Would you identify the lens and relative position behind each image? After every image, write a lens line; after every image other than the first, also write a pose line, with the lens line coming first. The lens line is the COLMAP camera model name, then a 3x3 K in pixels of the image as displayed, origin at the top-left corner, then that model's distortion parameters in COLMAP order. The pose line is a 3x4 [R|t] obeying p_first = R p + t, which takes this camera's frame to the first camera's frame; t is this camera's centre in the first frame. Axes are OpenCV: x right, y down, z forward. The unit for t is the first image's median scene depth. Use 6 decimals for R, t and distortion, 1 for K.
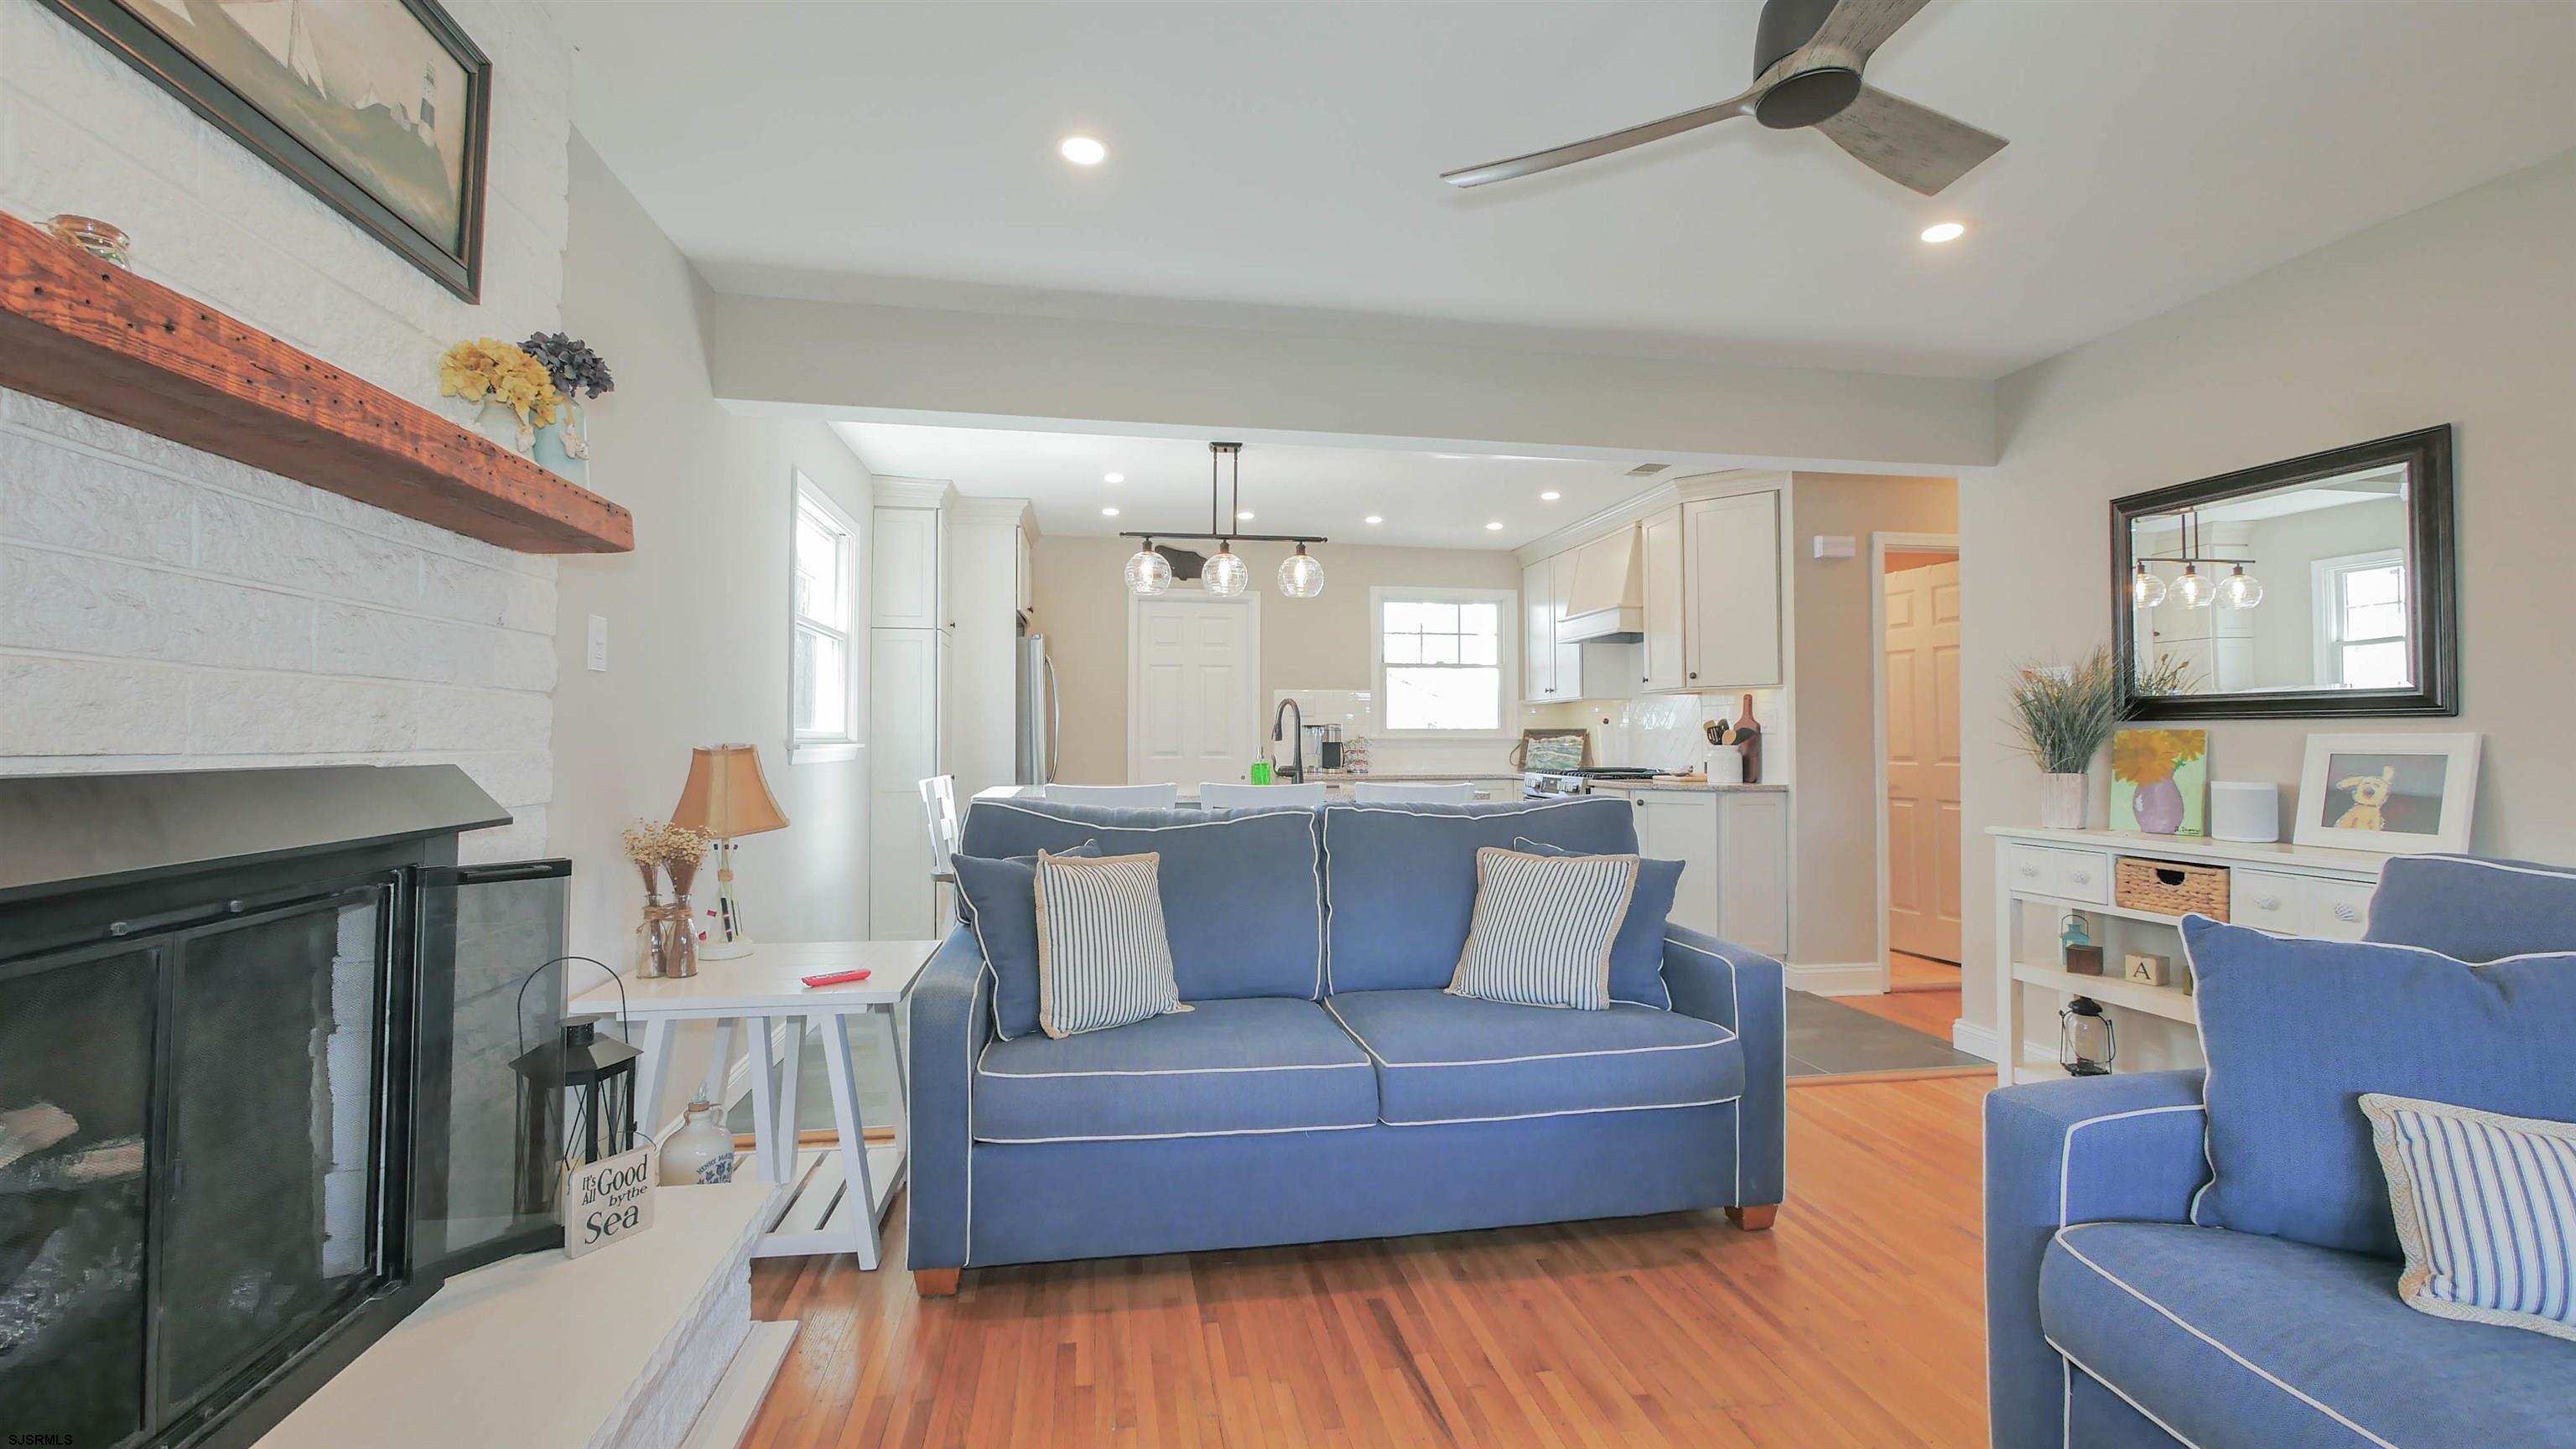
lens RADIAL K [[1075.6, 0, 1288.0], [0, 1075.6, 724.5], [0, 0, 1]] dist [-0.002632, -0.000243]
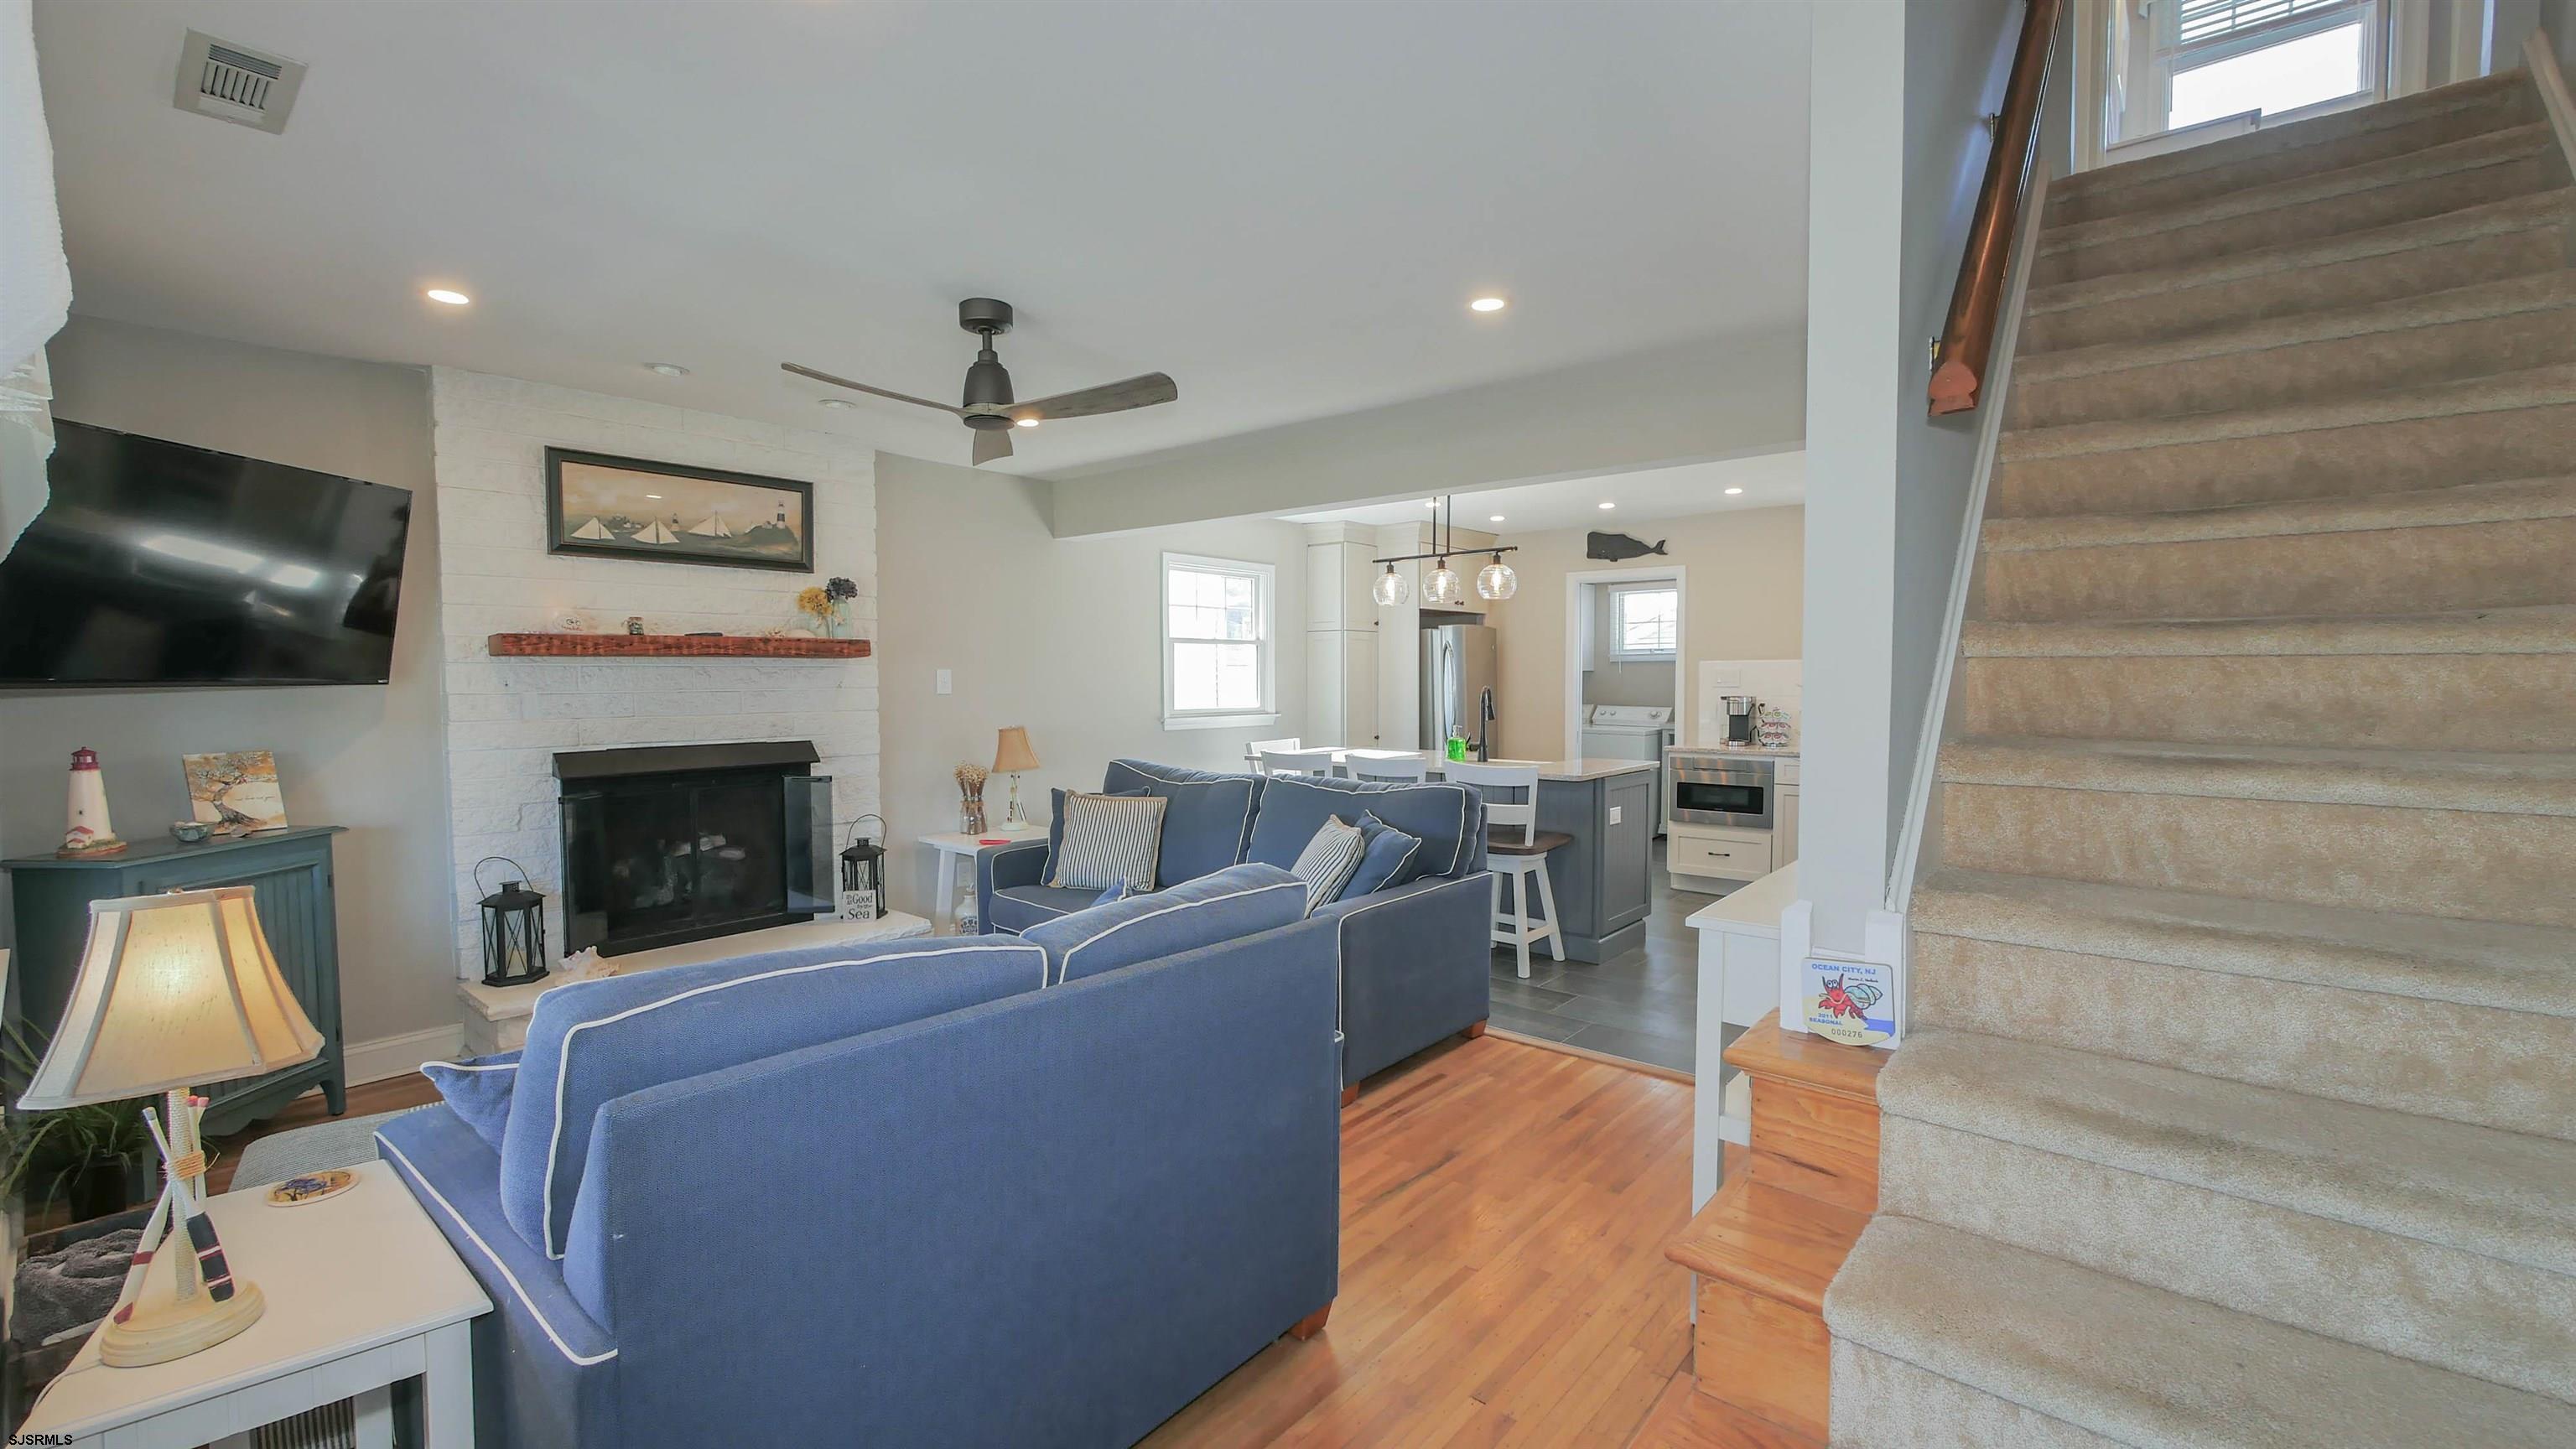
lens RADIAL K [[1075.6, 0, 1288.0], [0, 1075.6, 724.5], [0, 0, 1]] dist [-0.002632, -0.000243]
pose [[0.634343, 0.028838, -0.772514, 1.417821], [0.017813, 0.998493, 0.051901, -0.082898], [0.772847, -0.046683, 0.632873, 0.111725]]
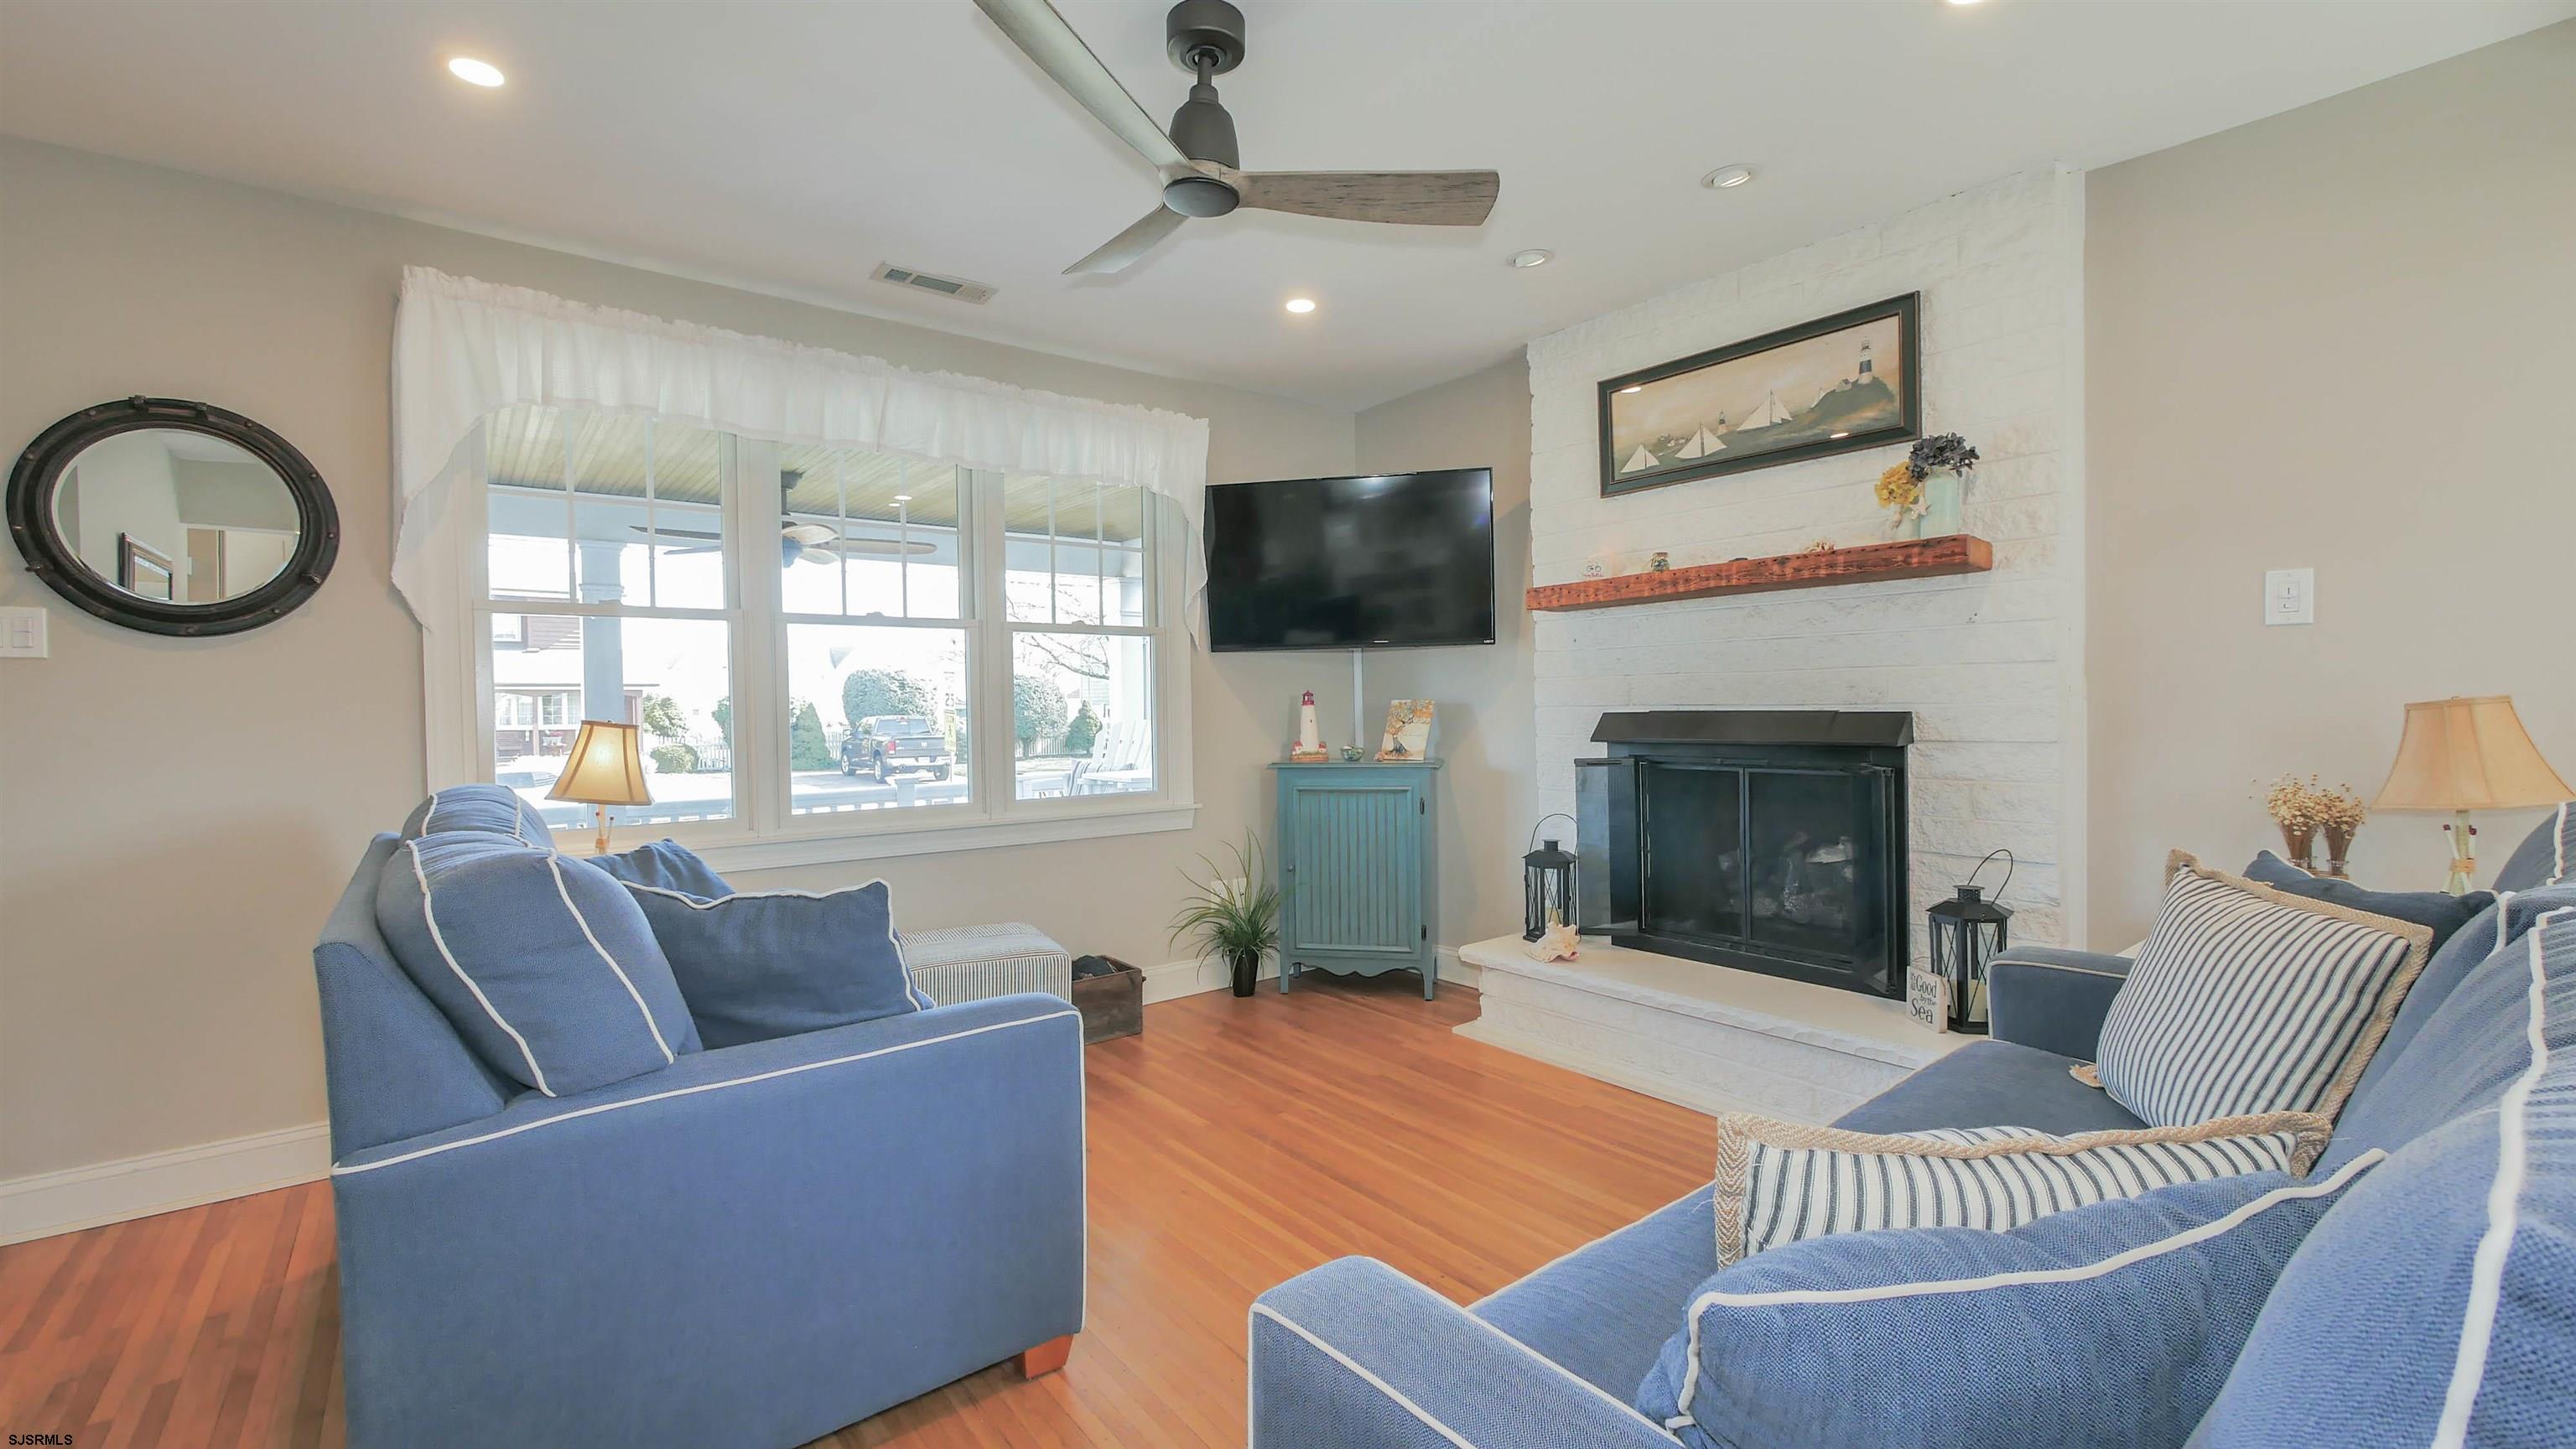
lens RADIAL K [[1075.6, 0, 1288.0], [0, 1075.6, 724.5], [0, 0, 1]] dist [-0.002632, -0.000243]
pose [[-0.886875, 0.016377, -0.461719, 0.602509], [0.017346, 0.999847, 0.002145, 0.024002], [0.461683, -0.006106, -0.887024, 1.332343]]
